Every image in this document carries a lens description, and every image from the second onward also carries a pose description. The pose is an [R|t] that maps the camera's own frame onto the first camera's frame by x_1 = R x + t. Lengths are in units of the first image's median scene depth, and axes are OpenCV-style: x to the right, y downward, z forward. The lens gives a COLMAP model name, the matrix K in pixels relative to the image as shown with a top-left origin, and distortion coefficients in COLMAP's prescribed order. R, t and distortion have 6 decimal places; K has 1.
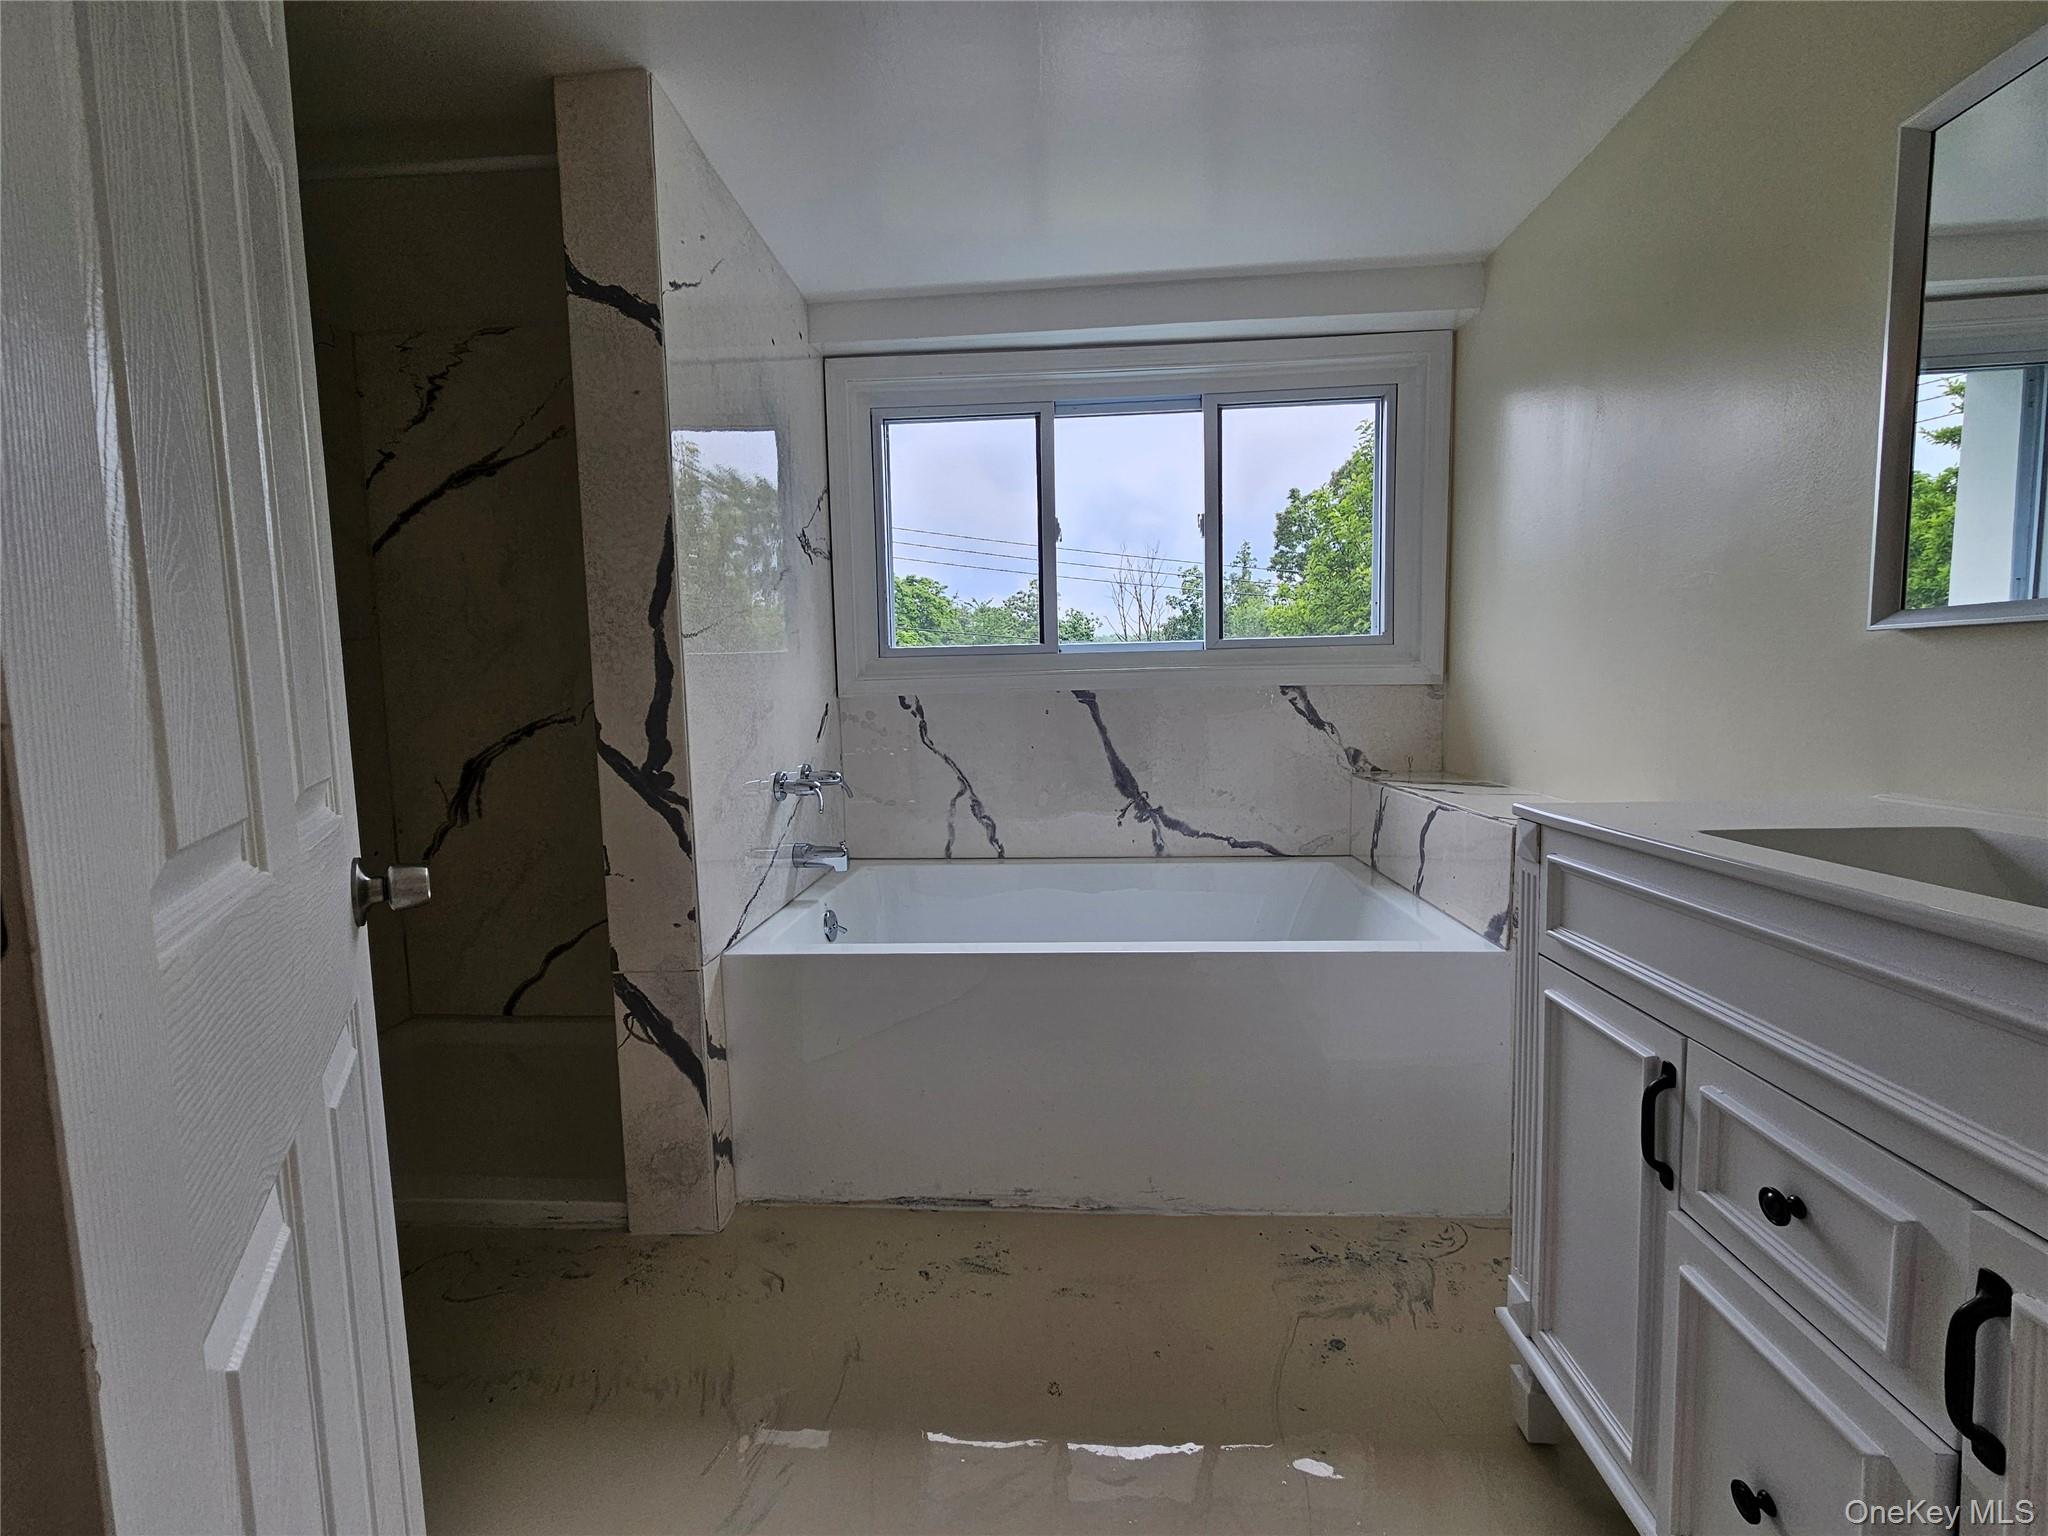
lens RADIAL K [[836.0, 0, 1025.1], [0, 836.0, 762.4], [0, 0, 1]] dist [-0.003255, 0.001035]
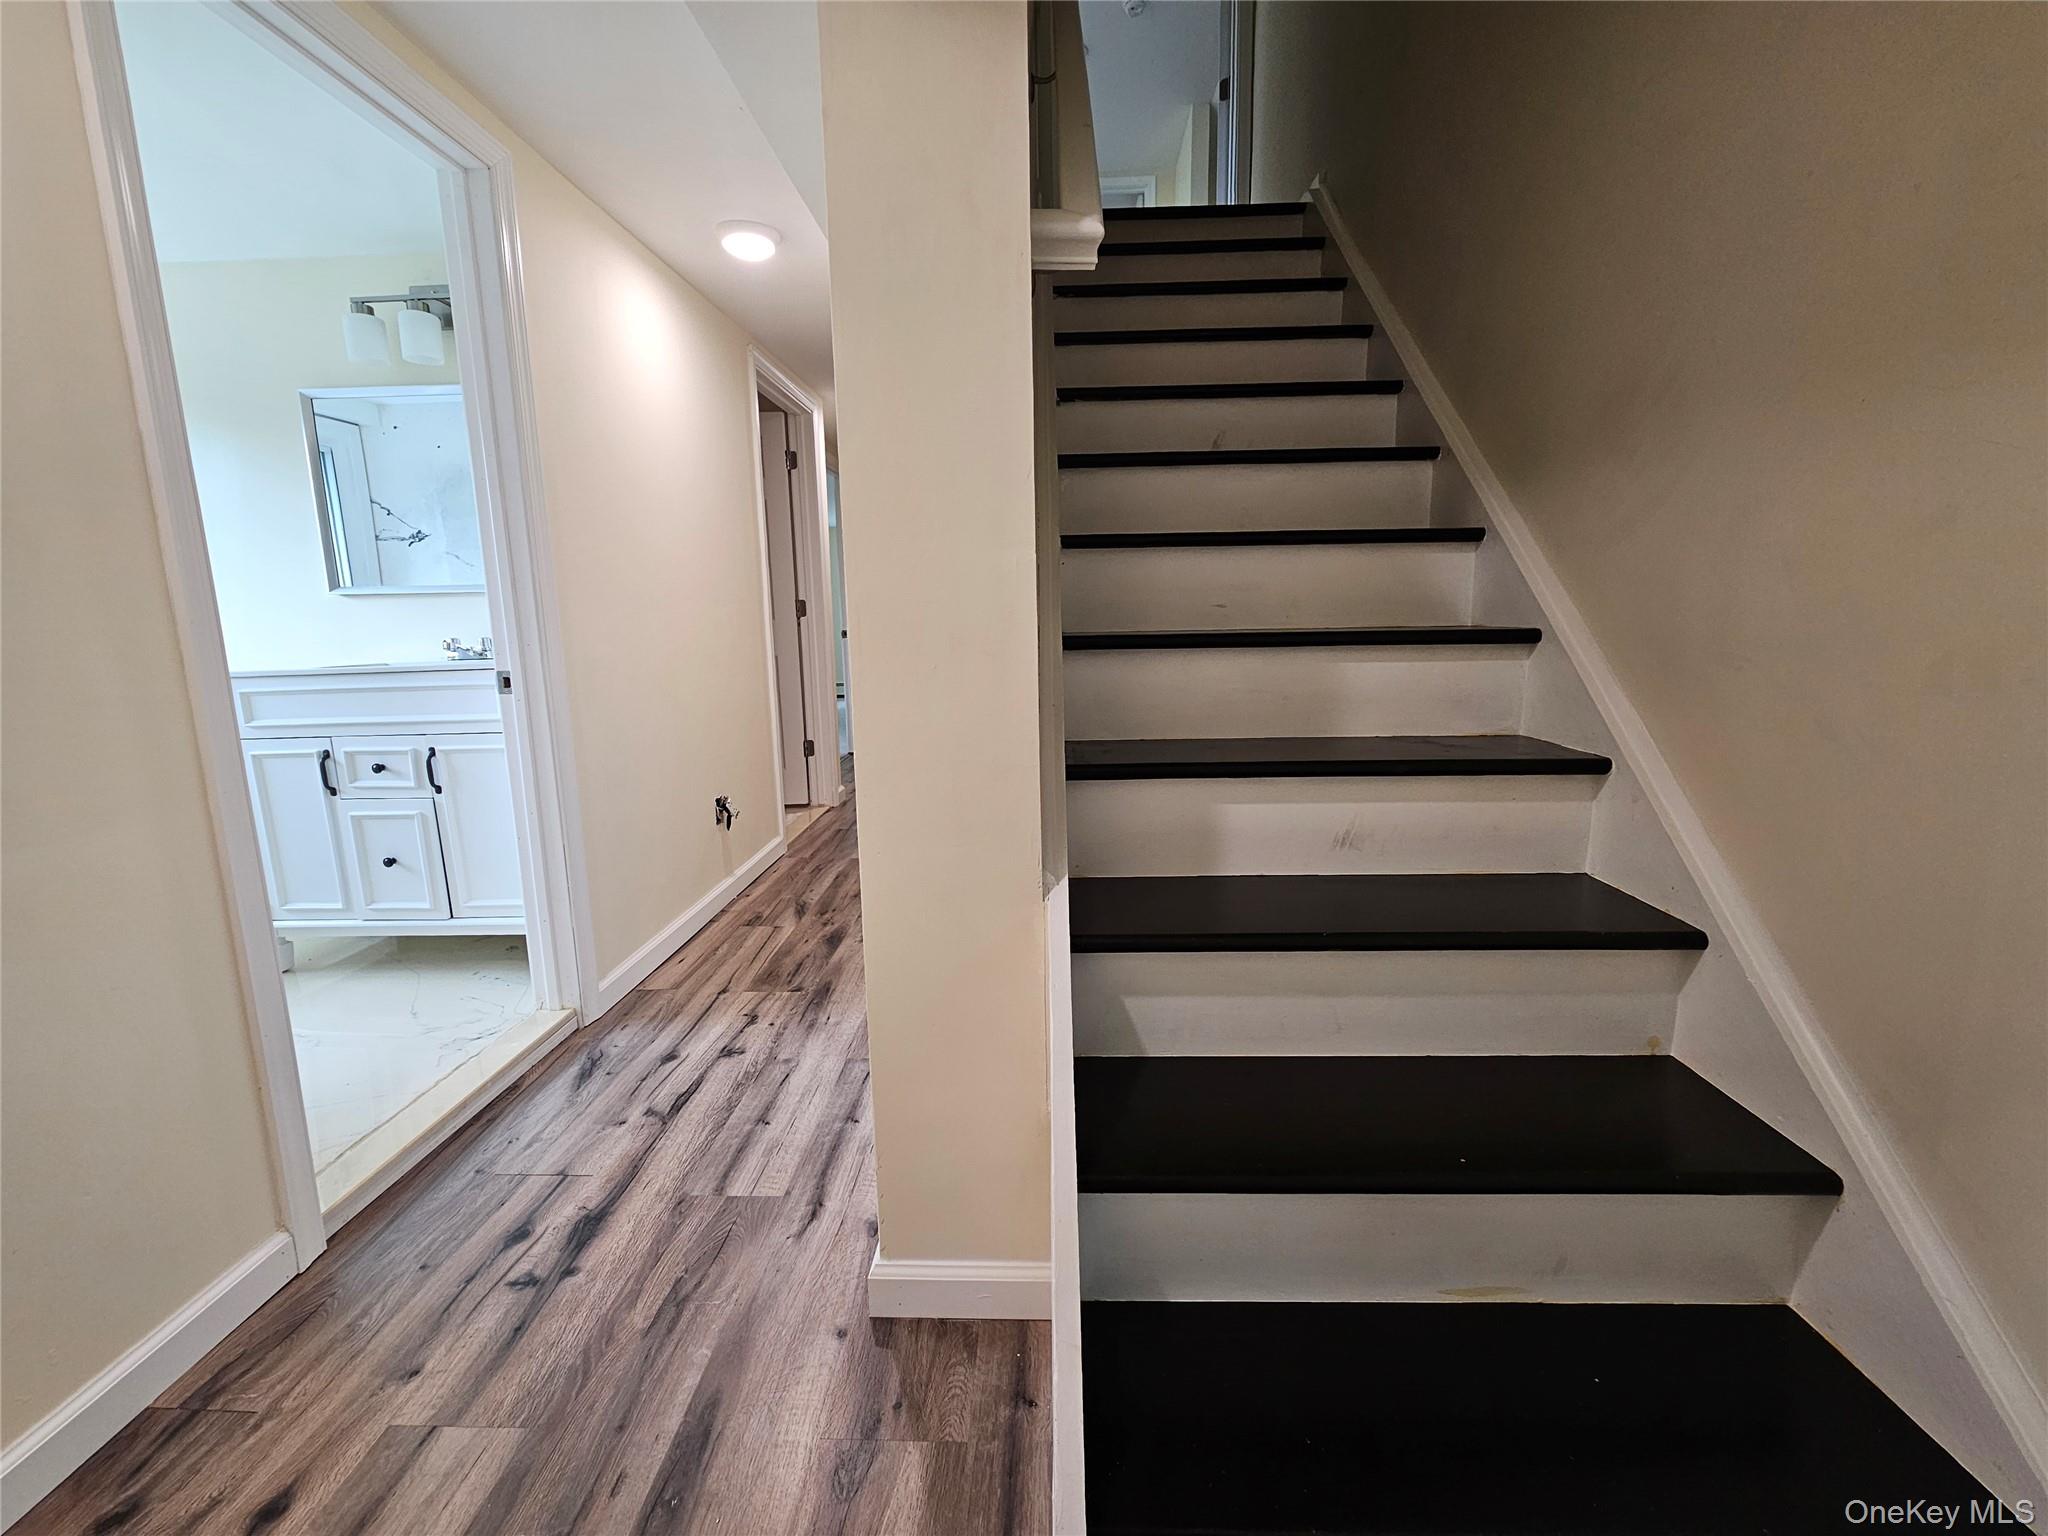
lens RADIAL K [[836.0, 0, 1028.5], [0, 836.0, 757.2], [0, 0, 1]] dist [-0.003255, 0.001035]
pose [[-0.006402, -0.144655, 0.989461, -0.798242], [0.105523, 0.983859, 0.144519, 0.097384], [-0.994396, 0.105336, 0.008966, -0.534085]]
